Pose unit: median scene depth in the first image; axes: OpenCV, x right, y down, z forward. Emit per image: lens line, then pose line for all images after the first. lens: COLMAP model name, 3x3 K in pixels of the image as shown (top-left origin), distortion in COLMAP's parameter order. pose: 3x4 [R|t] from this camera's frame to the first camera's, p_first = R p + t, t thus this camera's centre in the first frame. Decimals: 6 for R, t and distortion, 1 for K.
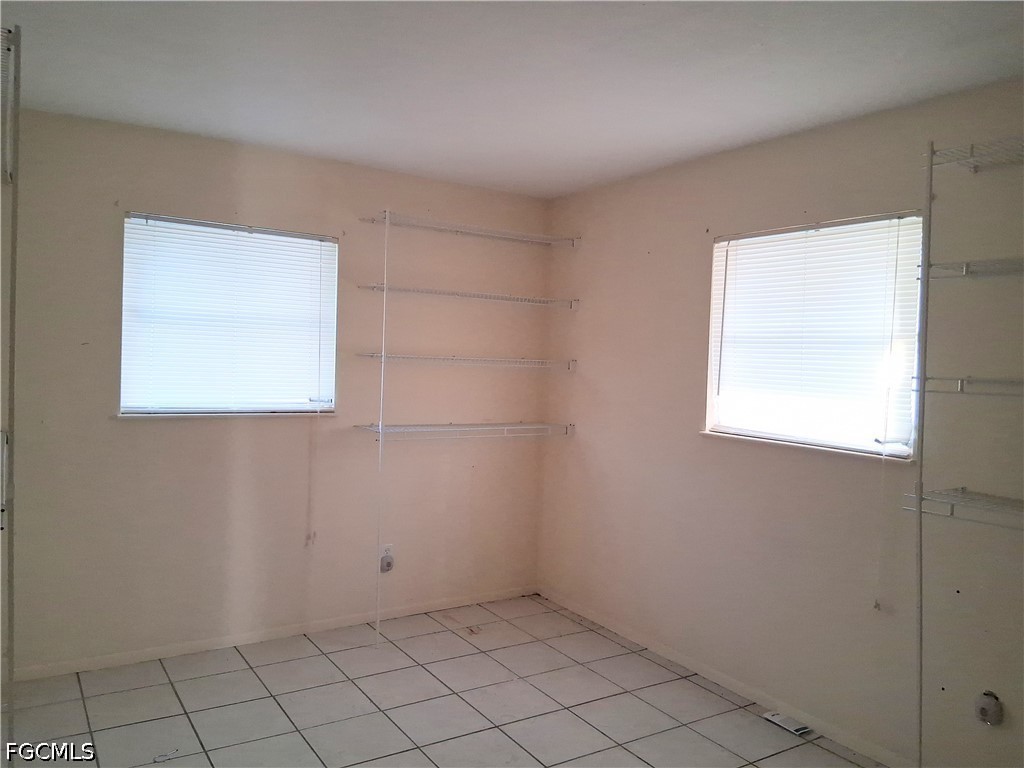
lens RADIAL K [[789.3, 0, 516.5], [0, 789.3, 383.3], [0, 0, 1]] dist [0.125815, -0.190593]
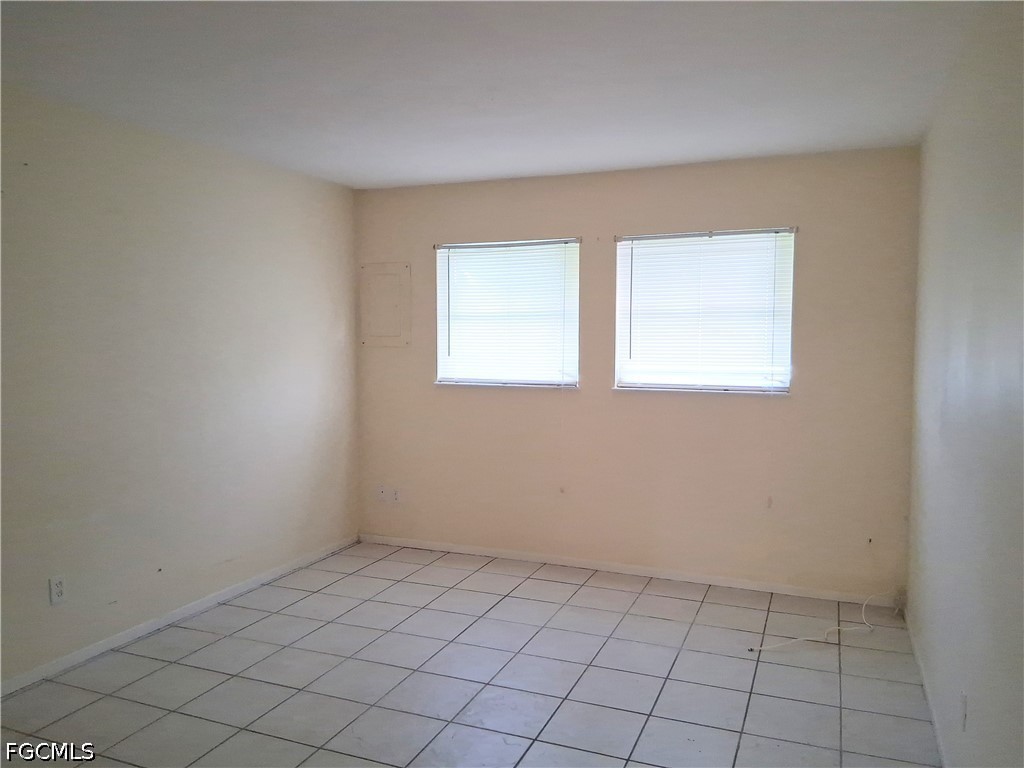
lens RADIAL K [[789.3, 0, 516.5], [0, 789.3, 383.3], [0, 0, 1]] dist [0.125815, -0.190593]
pose [[0.832833, -0.074602, 0.548474, -0.693999], [0.054253, 0.997107, 0.053244, -0.027658], [-0.550859, -0.014587, 0.834471, 0.014865]]
